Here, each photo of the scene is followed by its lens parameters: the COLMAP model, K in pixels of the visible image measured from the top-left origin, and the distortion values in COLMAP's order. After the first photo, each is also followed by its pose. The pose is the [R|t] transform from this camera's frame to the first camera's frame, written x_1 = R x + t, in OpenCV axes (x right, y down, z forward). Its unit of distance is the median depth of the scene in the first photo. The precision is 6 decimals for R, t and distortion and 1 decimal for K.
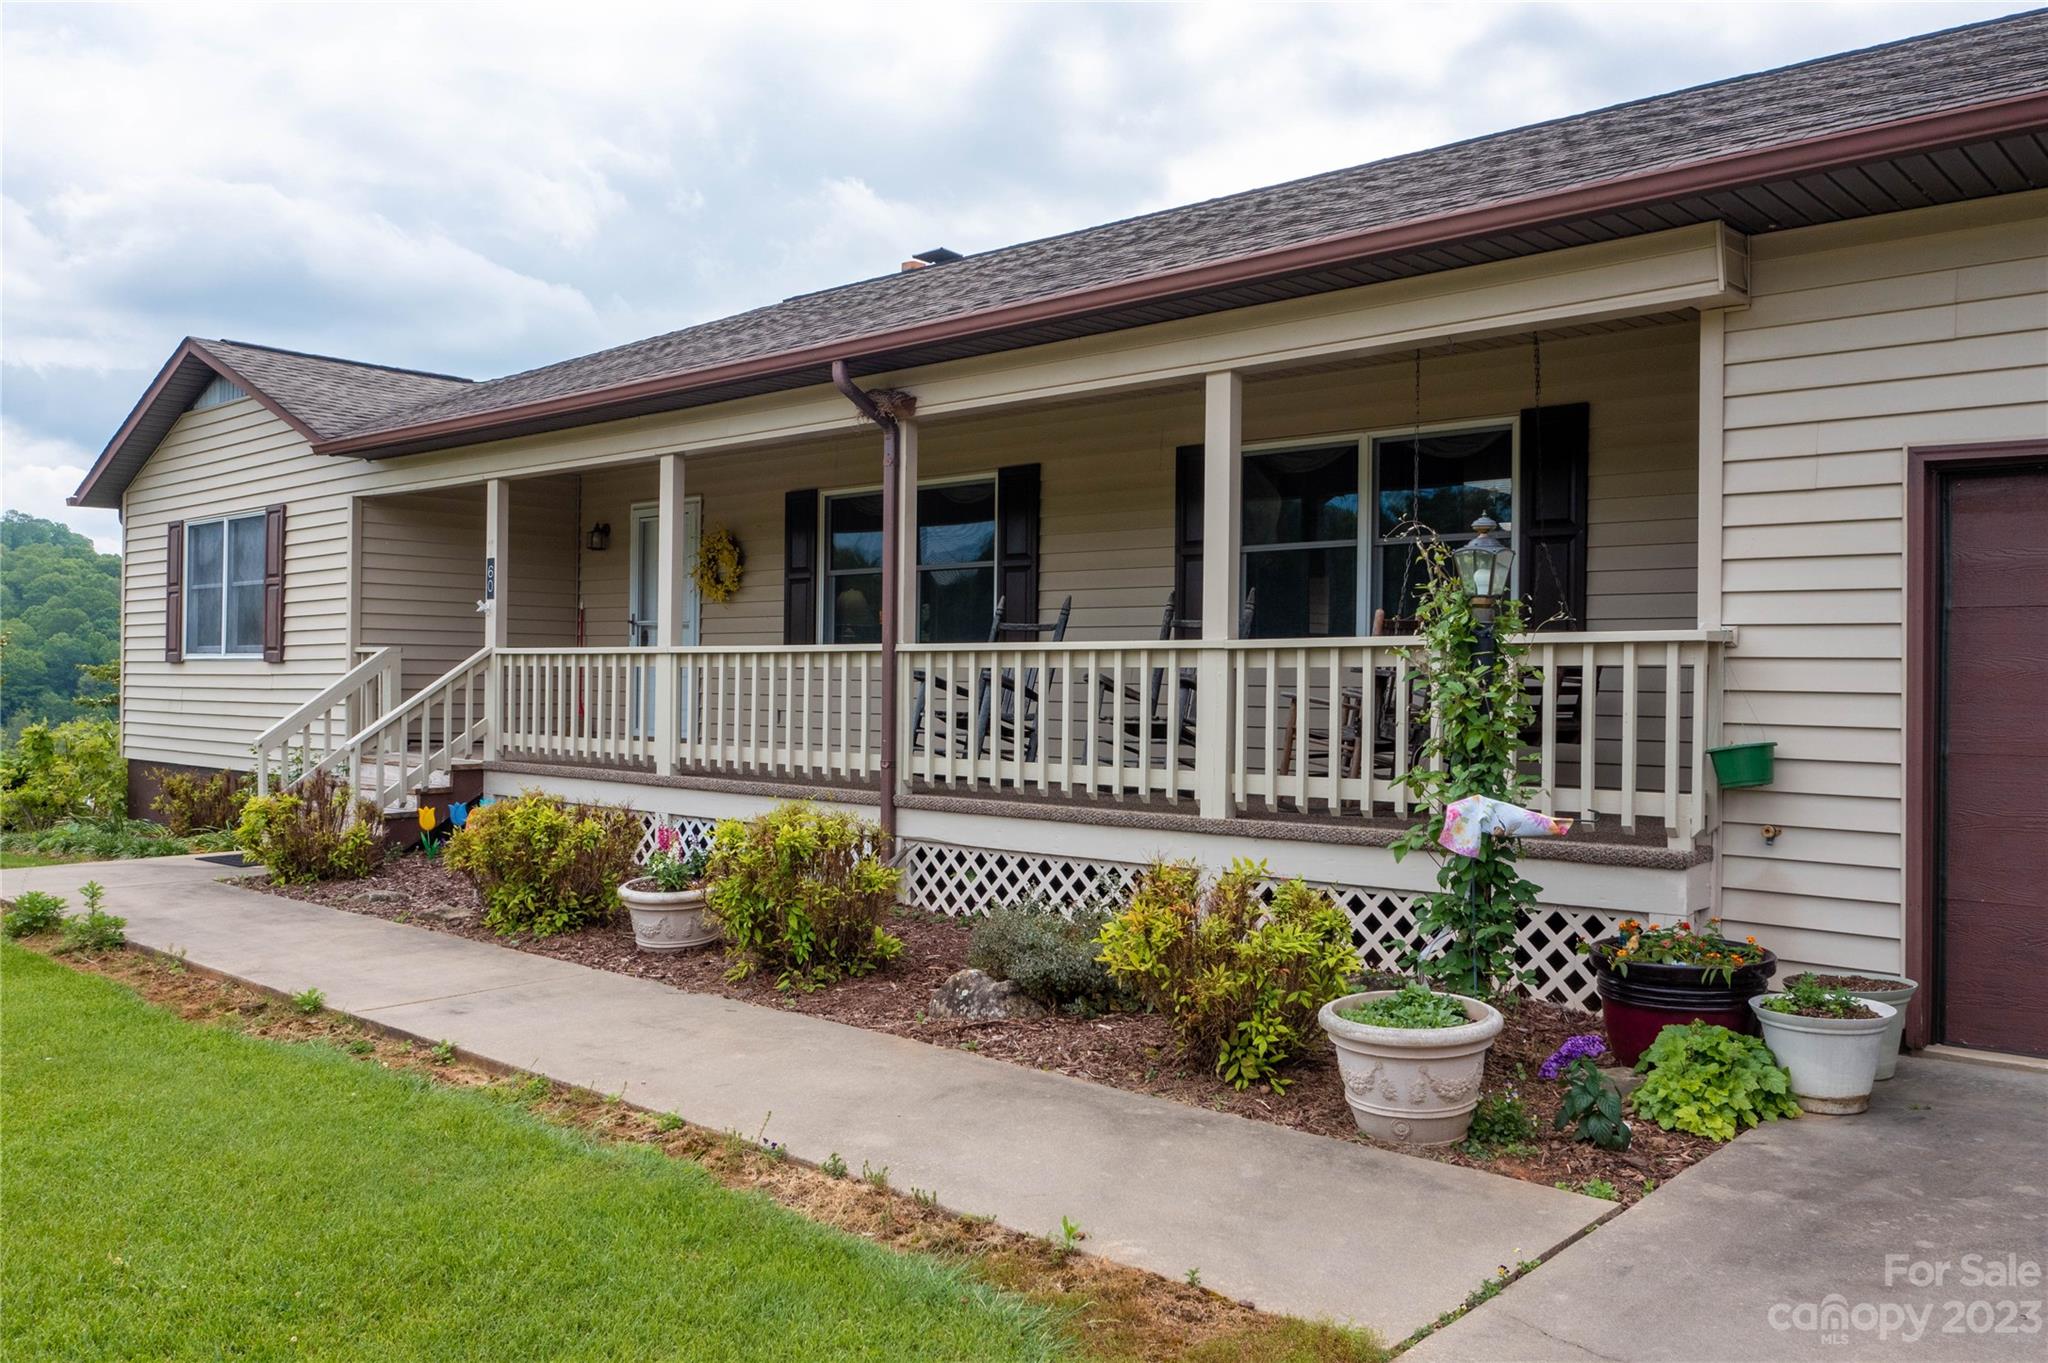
lens RADIAL K [[1608.5, 0, 1024.0], [0, 1608.5, 681.5], [0, 0, 1]] dist [-0.002529, 0.007146]
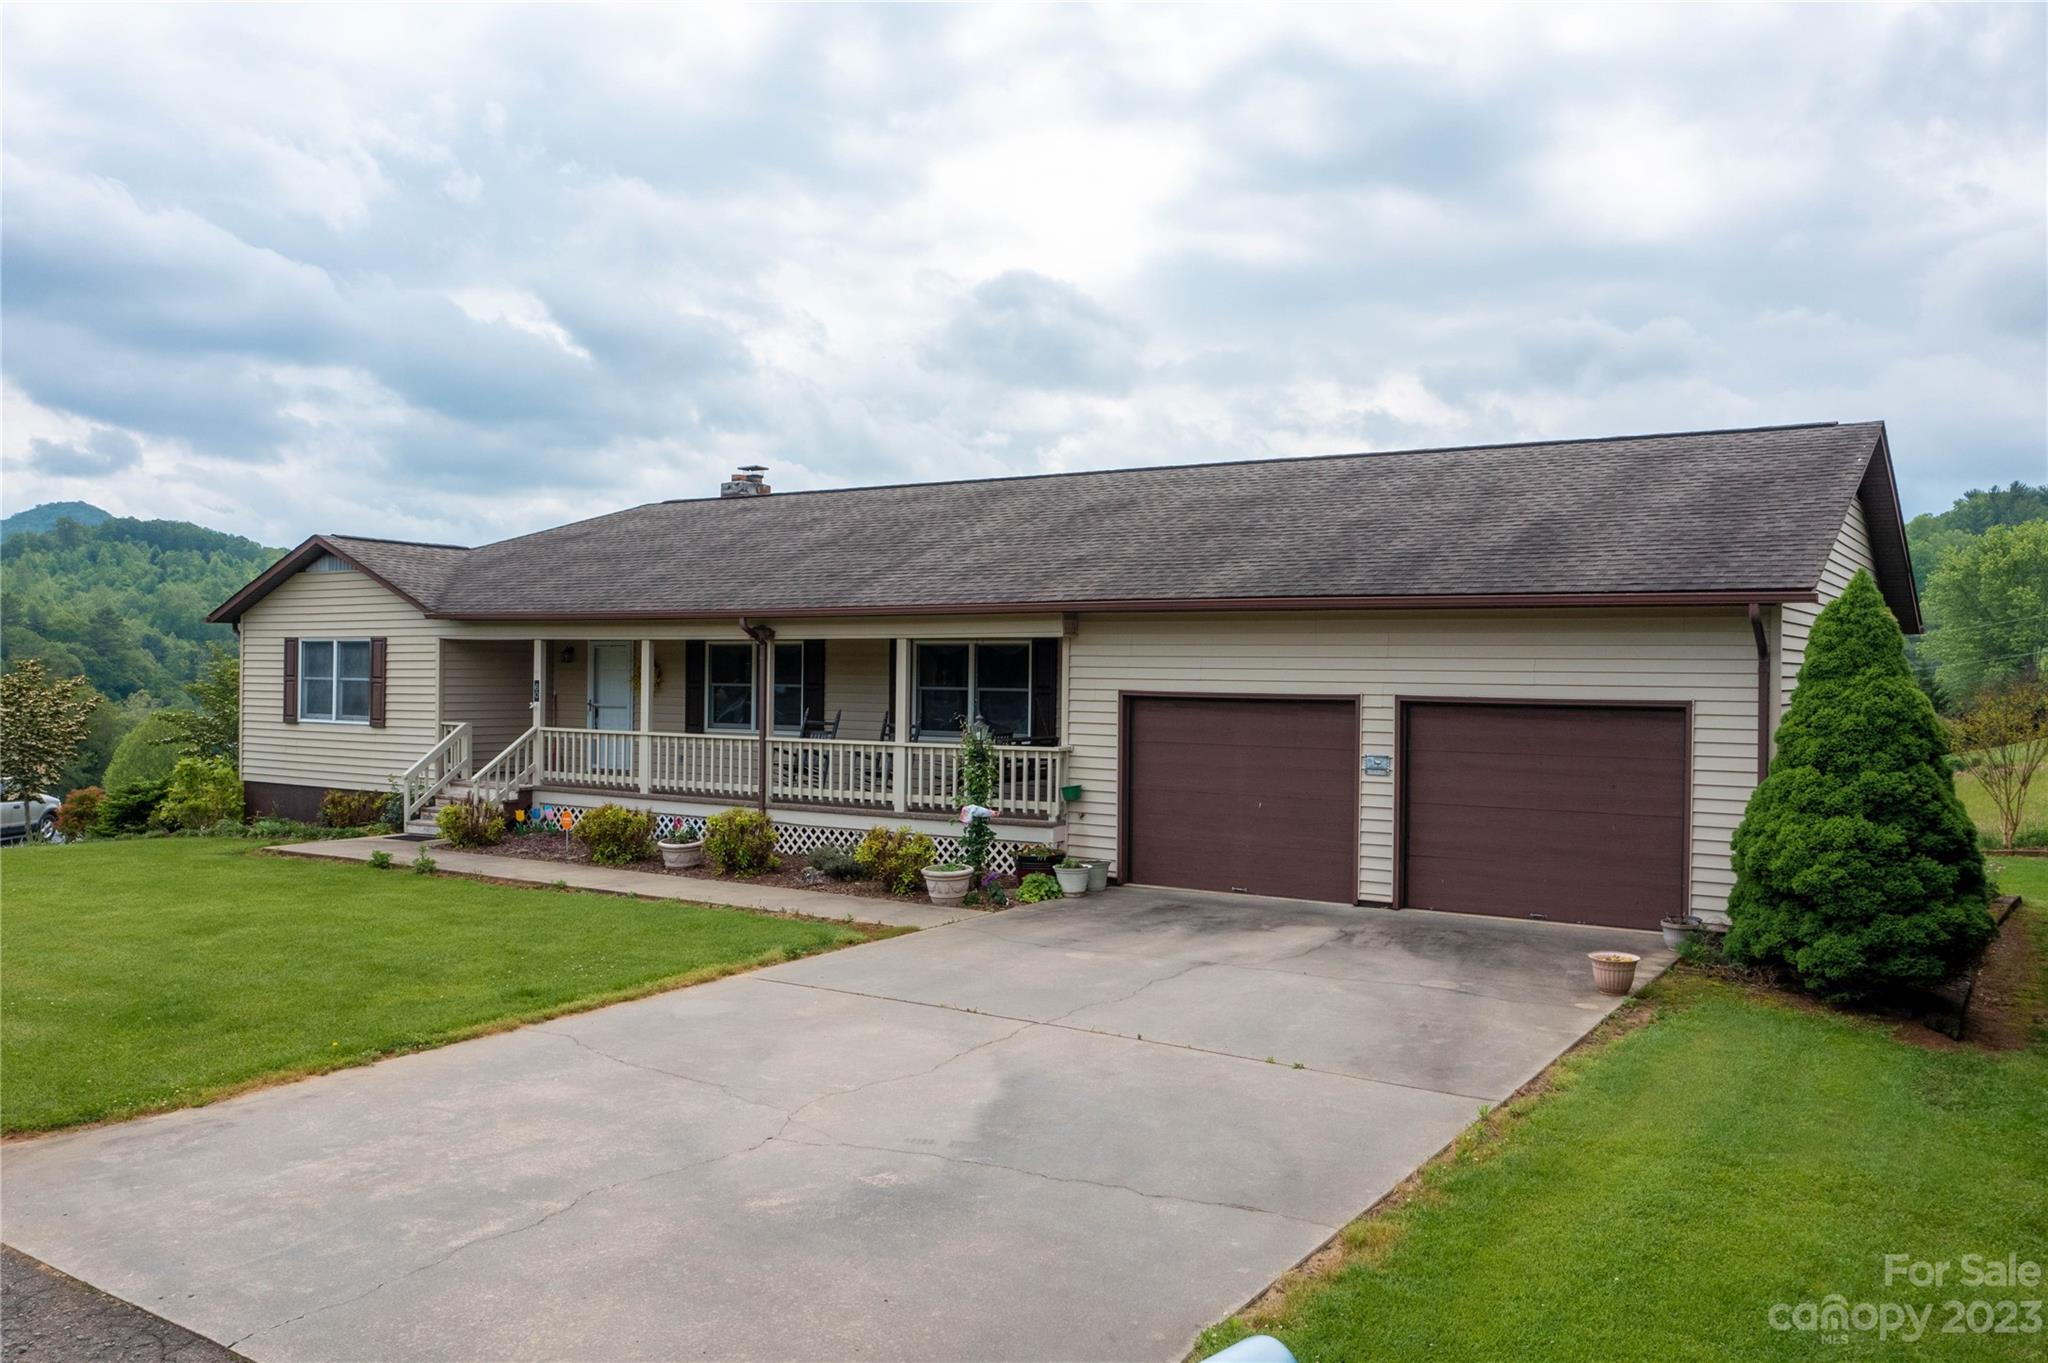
lens RADIAL K [[1612.1, 0, 1024.0], [0, 1612.1, 681.5], [0, 0, 1]] dist [-0.004184, -0.005013]
pose [[0.987622, 0.001121, 0.156847, -0.081088], [-0.002285, 0.999971, 0.007242, -0.128287], [-0.156835, -0.007511, 0.987596, -1.417594]]
